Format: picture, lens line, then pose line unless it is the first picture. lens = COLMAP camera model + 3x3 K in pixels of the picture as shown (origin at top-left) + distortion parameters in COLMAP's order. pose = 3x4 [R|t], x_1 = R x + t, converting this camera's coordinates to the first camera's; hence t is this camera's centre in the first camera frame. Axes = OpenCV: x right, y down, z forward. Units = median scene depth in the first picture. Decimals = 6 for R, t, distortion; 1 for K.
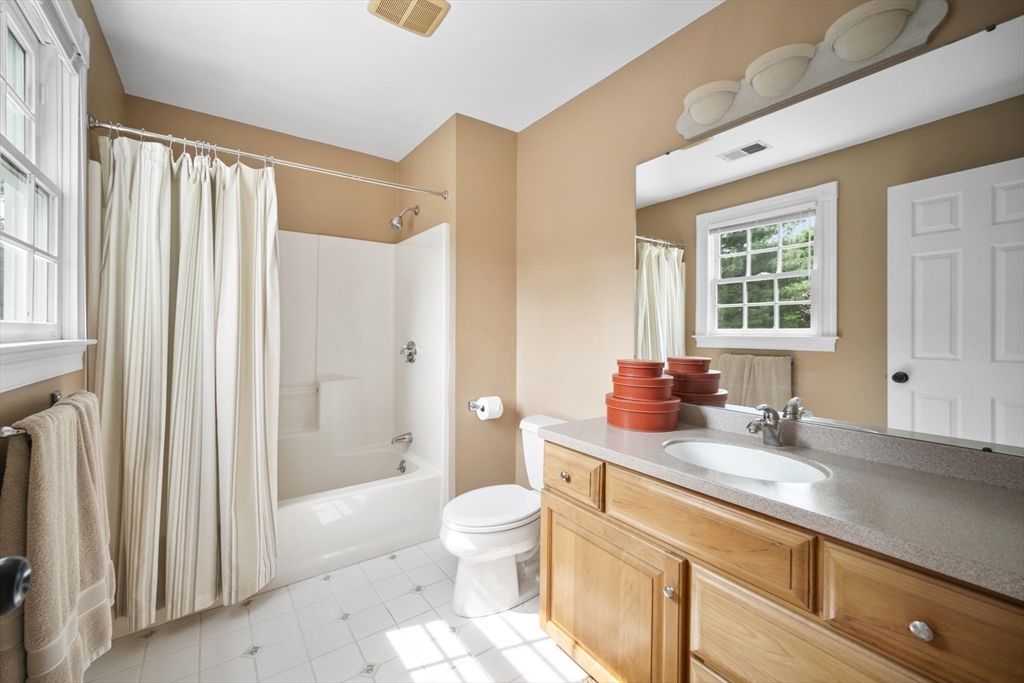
lens RADIAL K [[407.3, 0, 497.8], [0, 407.3, 323.8], [0, 0, 1]] dist [-0.003550, -0.000127]
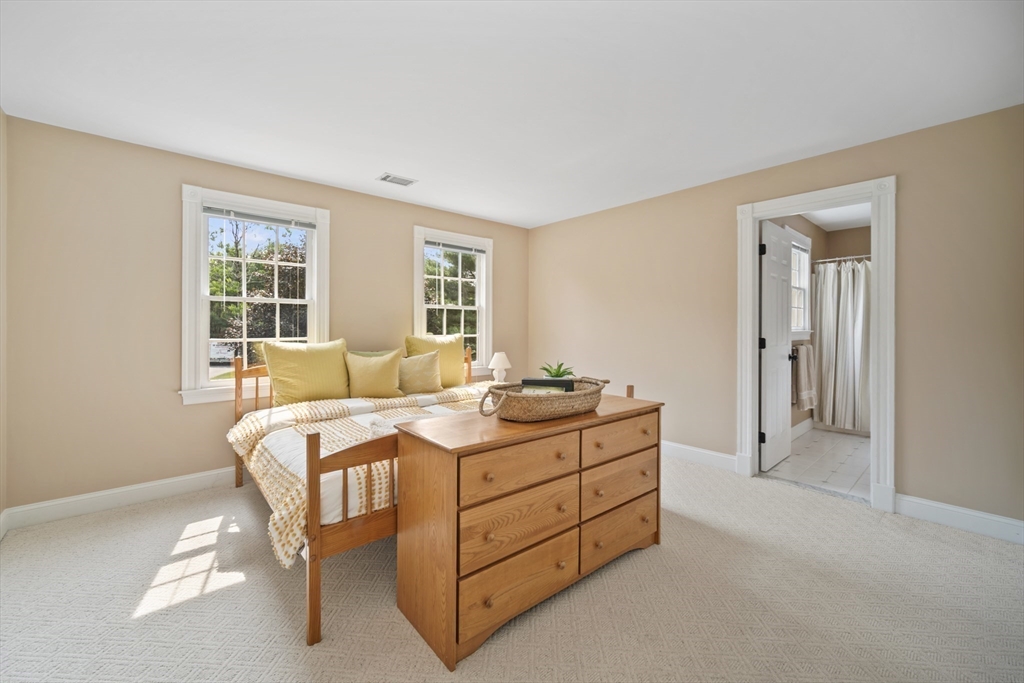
lens RADIAL K [[407.3, 0, 510.3], [0, 407.3, 330.7], [0, 0, 1]] dist [-0.003550, -0.000127]
pose [[0.111407, 0.004080, -0.993766, 1.711409], [0.006924, 0.999964, 0.004882, 0.007356], [0.993751, -0.007424, 0.111375, -1.538370]]
